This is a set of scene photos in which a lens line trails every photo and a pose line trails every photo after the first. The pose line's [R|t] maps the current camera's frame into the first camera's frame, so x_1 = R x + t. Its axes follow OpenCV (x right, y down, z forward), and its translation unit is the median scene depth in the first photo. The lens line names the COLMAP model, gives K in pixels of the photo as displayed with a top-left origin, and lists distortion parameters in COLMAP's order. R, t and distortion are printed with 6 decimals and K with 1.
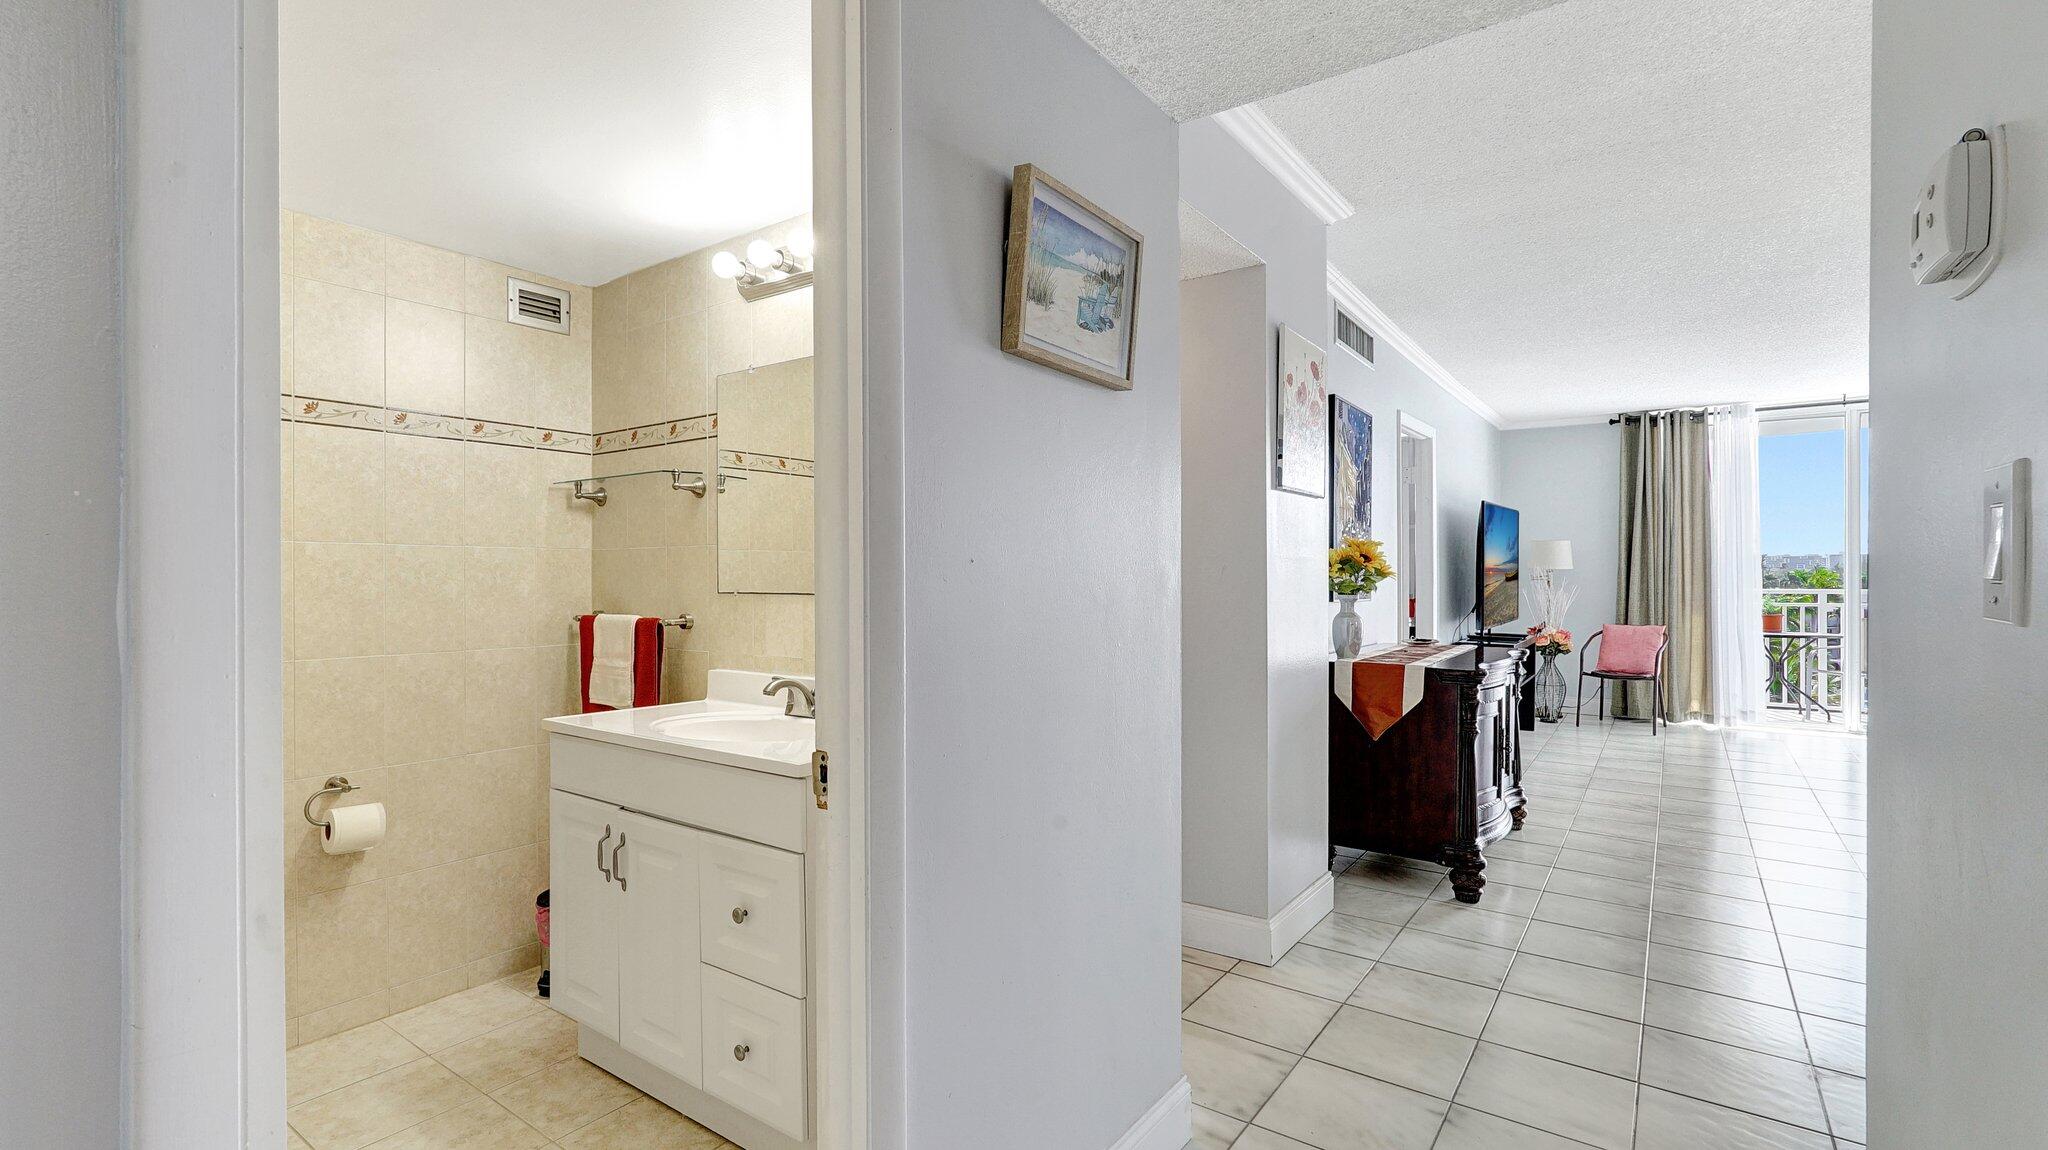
lens RADIAL K [[911.8, 0, 1030.9], [0, 911.8, 579.6], [0, 0, 1]] dist [-0.009830, 0.000264]
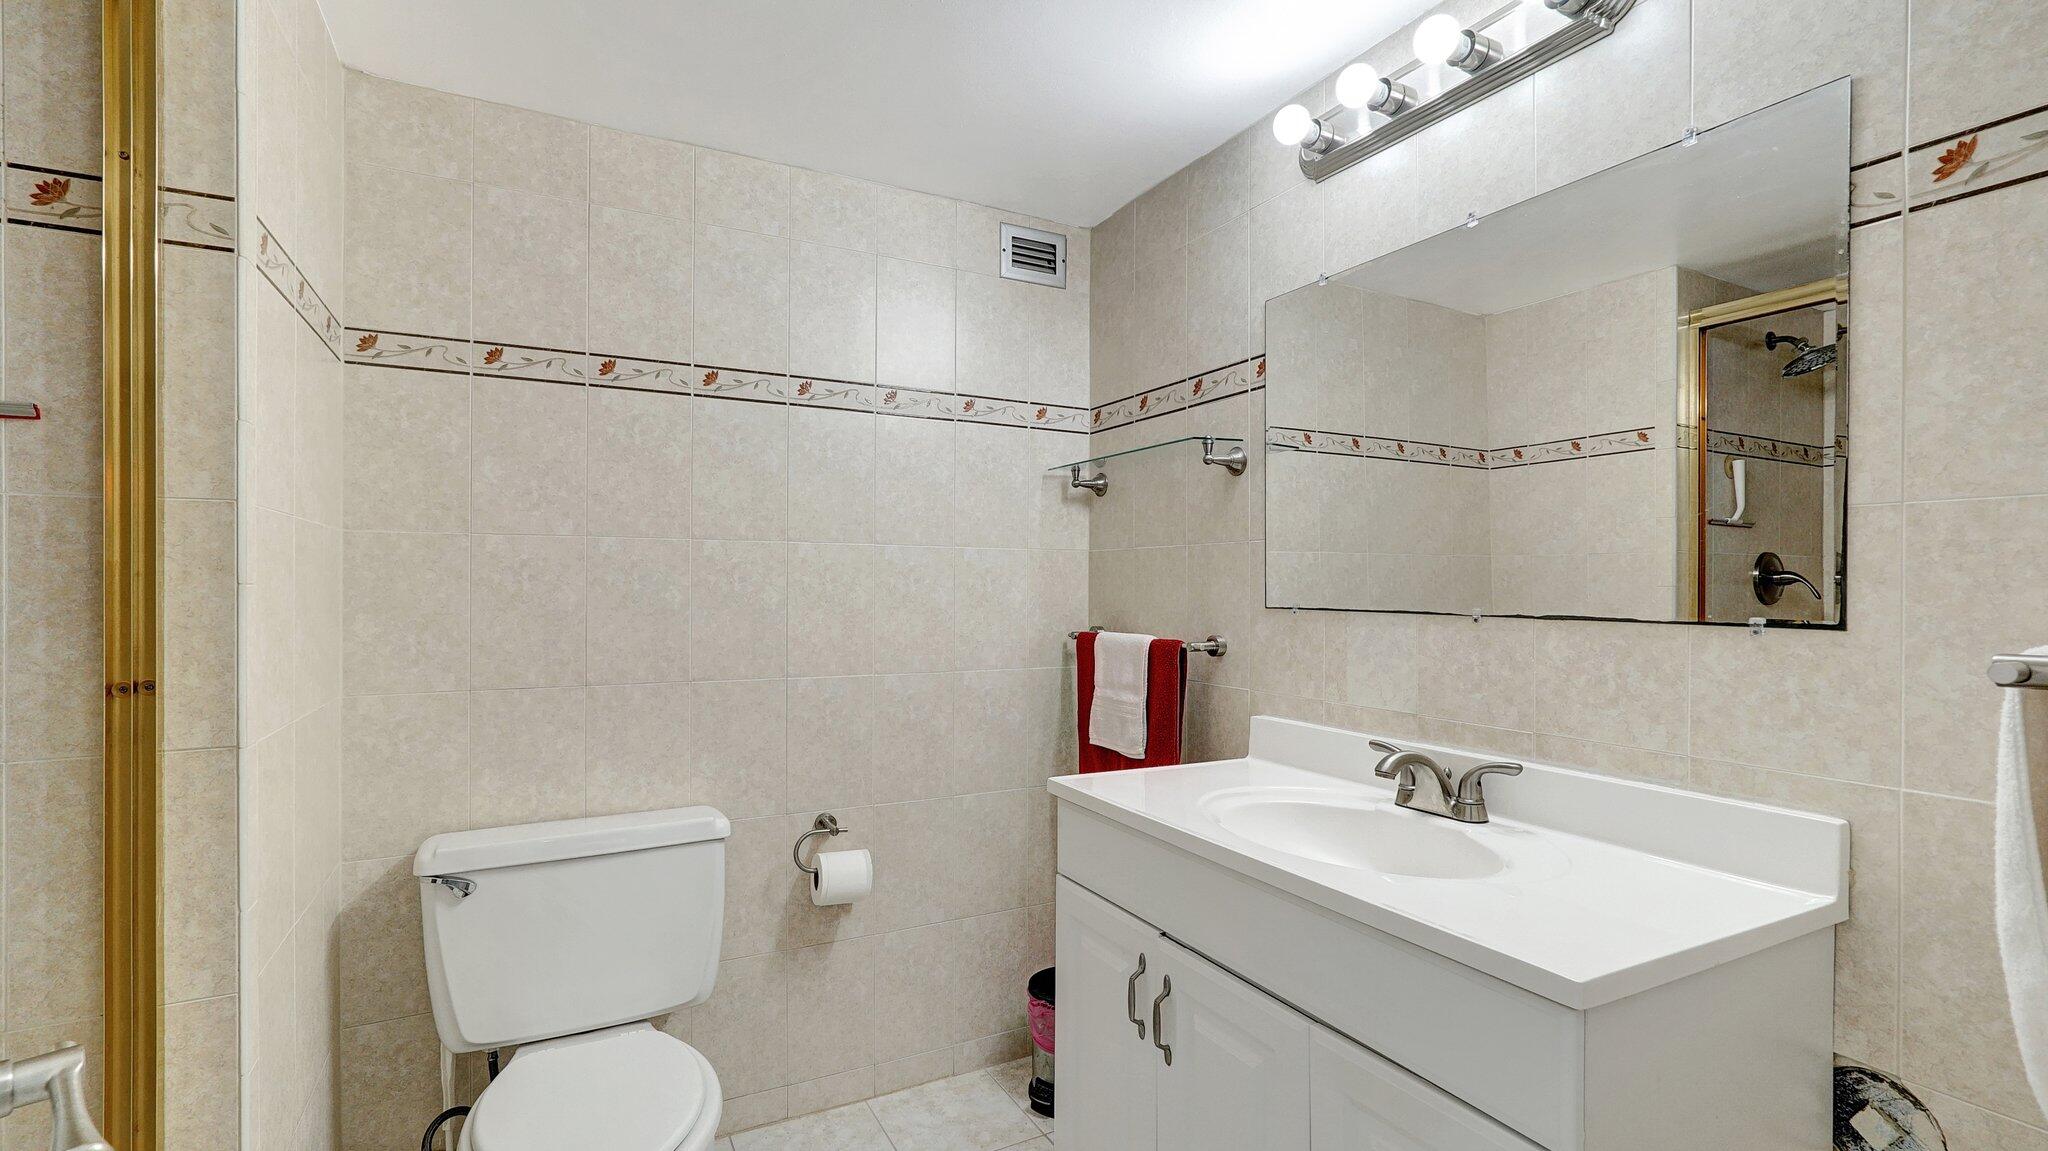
lens RADIAL K [[887.5, 0, 1038.1], [0, 887.5, 591.9], [0, 0, 1]] dist [-0.011843, -0.000257]
pose [[0.900377, 0.009226, -0.435013, -0.198631], [-0.007658, 0.999956, 0.005358, -0.000040], [0.435044, -0.001493, 0.900408, 0.297883]]
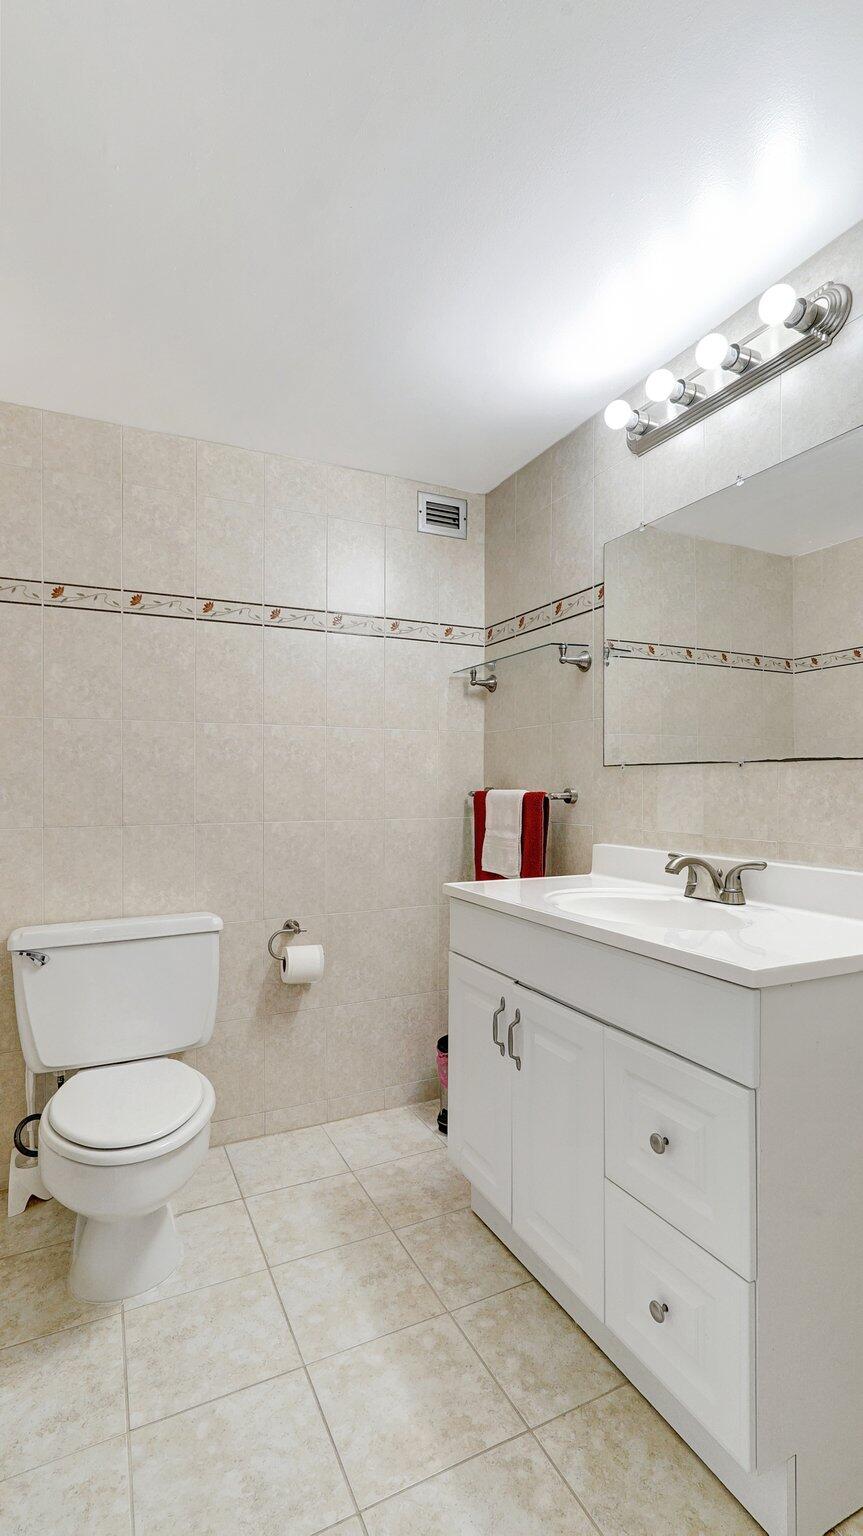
lens RADIAL K [[706.8, 0, 441.9], [0, 706.8, 800.3], [0, 0, 1]] dist [-0.014430, 0.000082]
pose [[0.879944, 0.013201, -0.474895, -0.133094], [-0.005577, 0.999832, 0.017459, 0.038076], [0.475045, -0.012714, 0.879870, 0.246436]]
